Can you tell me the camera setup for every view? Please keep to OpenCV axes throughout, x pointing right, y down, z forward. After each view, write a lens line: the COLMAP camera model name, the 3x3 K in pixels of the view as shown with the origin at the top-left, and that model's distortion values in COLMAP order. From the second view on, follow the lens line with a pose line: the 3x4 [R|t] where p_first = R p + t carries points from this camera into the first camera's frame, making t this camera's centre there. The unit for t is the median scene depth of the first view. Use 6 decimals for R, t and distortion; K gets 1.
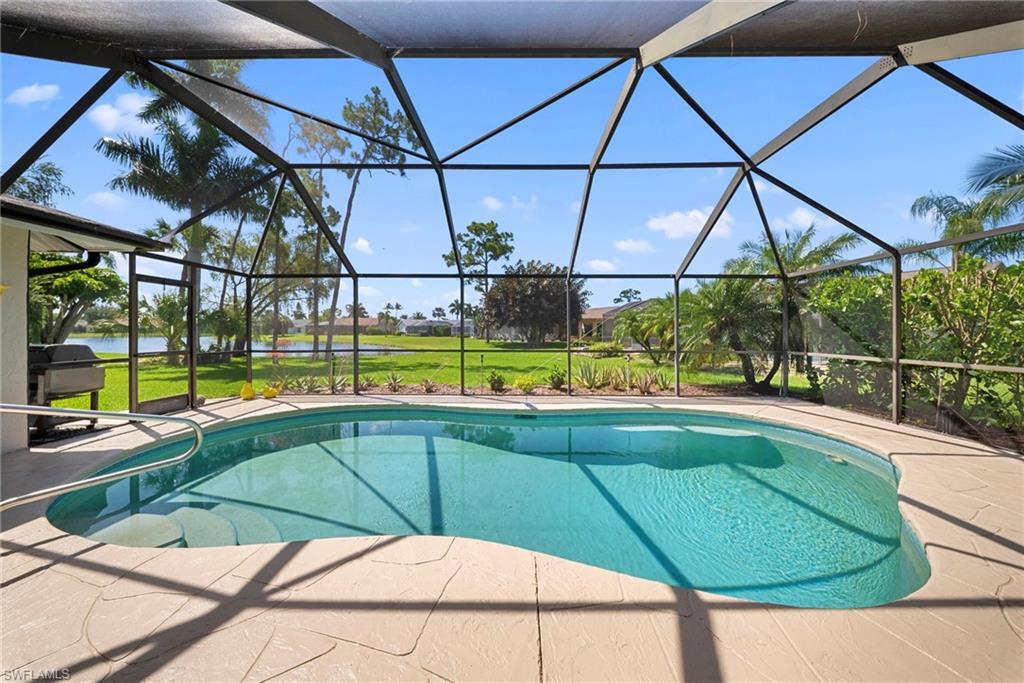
lens RADIAL K [[359.5, 0, 511.6], [0, 359.5, 334.0], [0, 0, 1]] dist [0.002231, -0.004551]
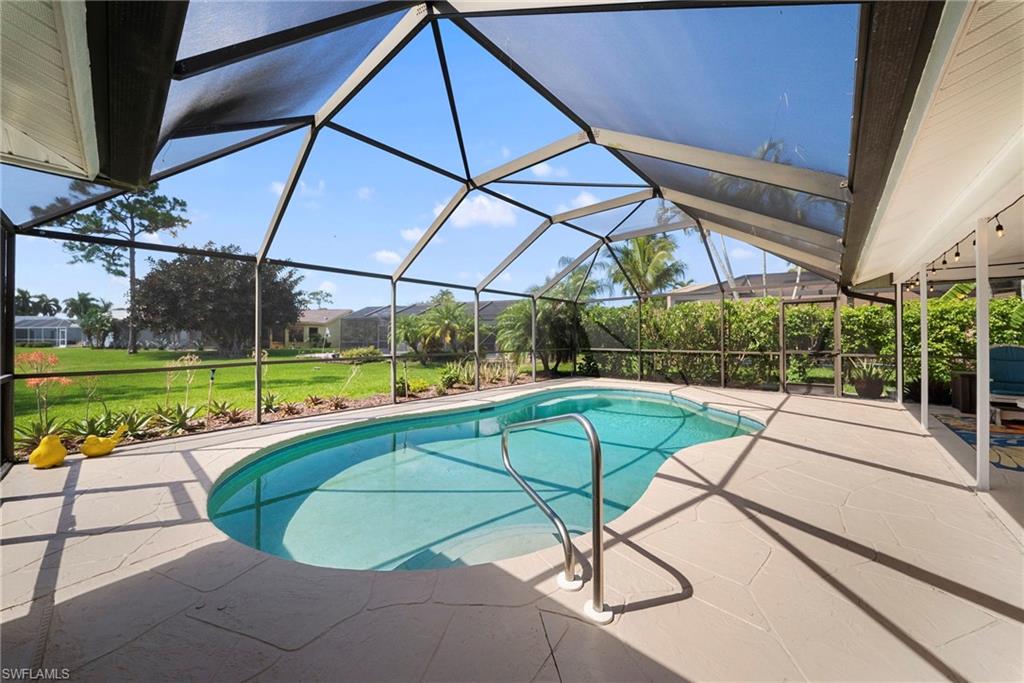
lens RADIAL K [[359.5, 0, 519.4], [0, 359.5, 334.9], [0, 0, 1]] dist [0.002231, -0.004551]
pose [[0.652290, -0.000058, 0.757970, -0.207217], [0.008117, 0.999943, -0.006908, -0.000679], [-0.757926, 0.010659, 0.652253, 0.043573]]
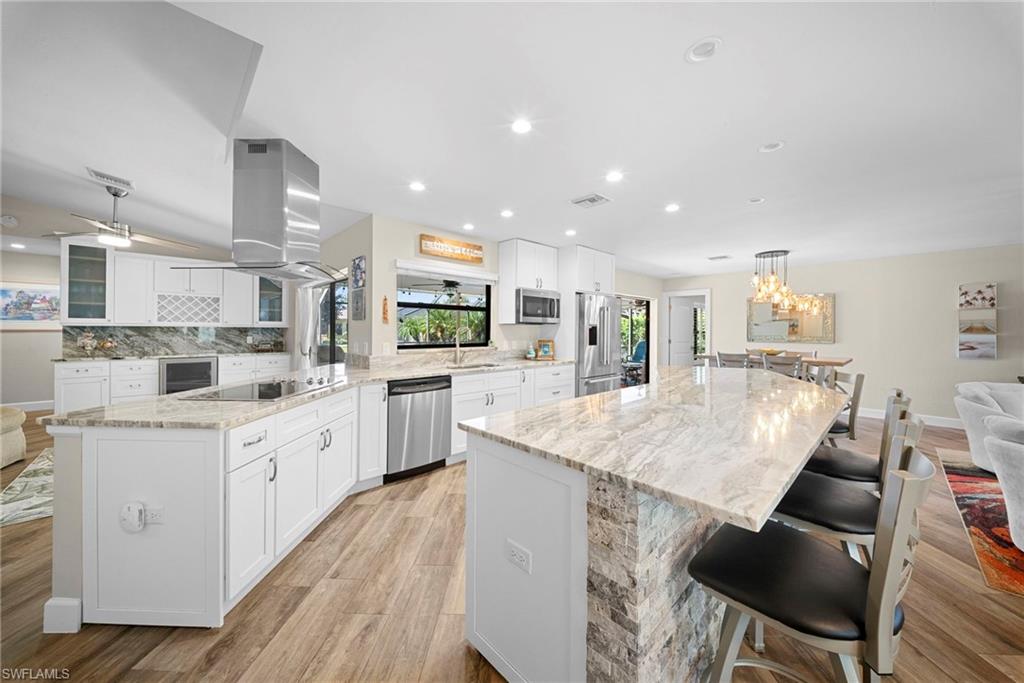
lens RADIAL K [[359.5, 0, 513.5], [0, 359.5, 332.2], [0, 0, 1]] dist [0.002231, -0.004551]
pose [[0.723137, -0.000070, 0.690705, -0.314814], [-0.000225, 1.000000, 0.000336, -0.004689], [-0.690705, -0.000398, 0.723137, -0.301779]]
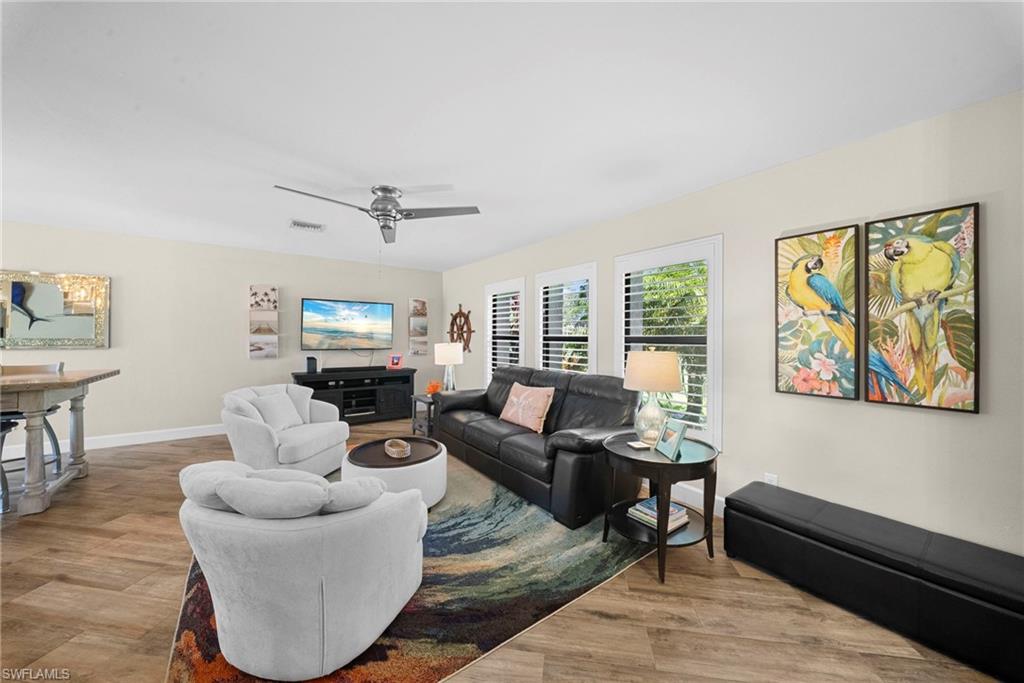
lens RADIAL K [[359.5, 0, 515.0], [0, 359.5, 336.7], [0, 0, 1]] dist [0.002231, -0.004551]
pose [[-0.603605, -0.006897, 0.797254, -0.237002], [-0.004086, 0.999976, 0.005557, -0.004265], [-0.797273, 0.000096, -0.603619, -0.328514]]
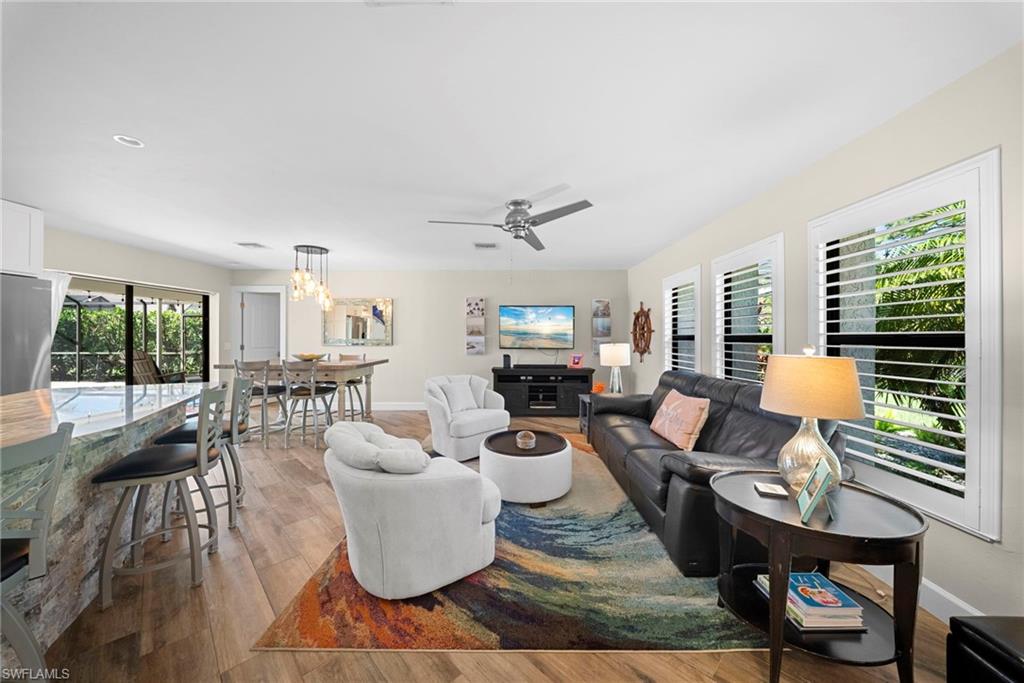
lens RADIAL K [[359.5, 0, 511.7], [0, 359.5, 337.9], [0, 0, 1]] dist [0.002231, -0.004551]
pose [[-0.004771, -0.006161, 0.999970, -0.247557], [0.004598, 0.999970, 0.006183, -0.003866], [-0.999978, 0.004627, -0.004743, -0.365075]]
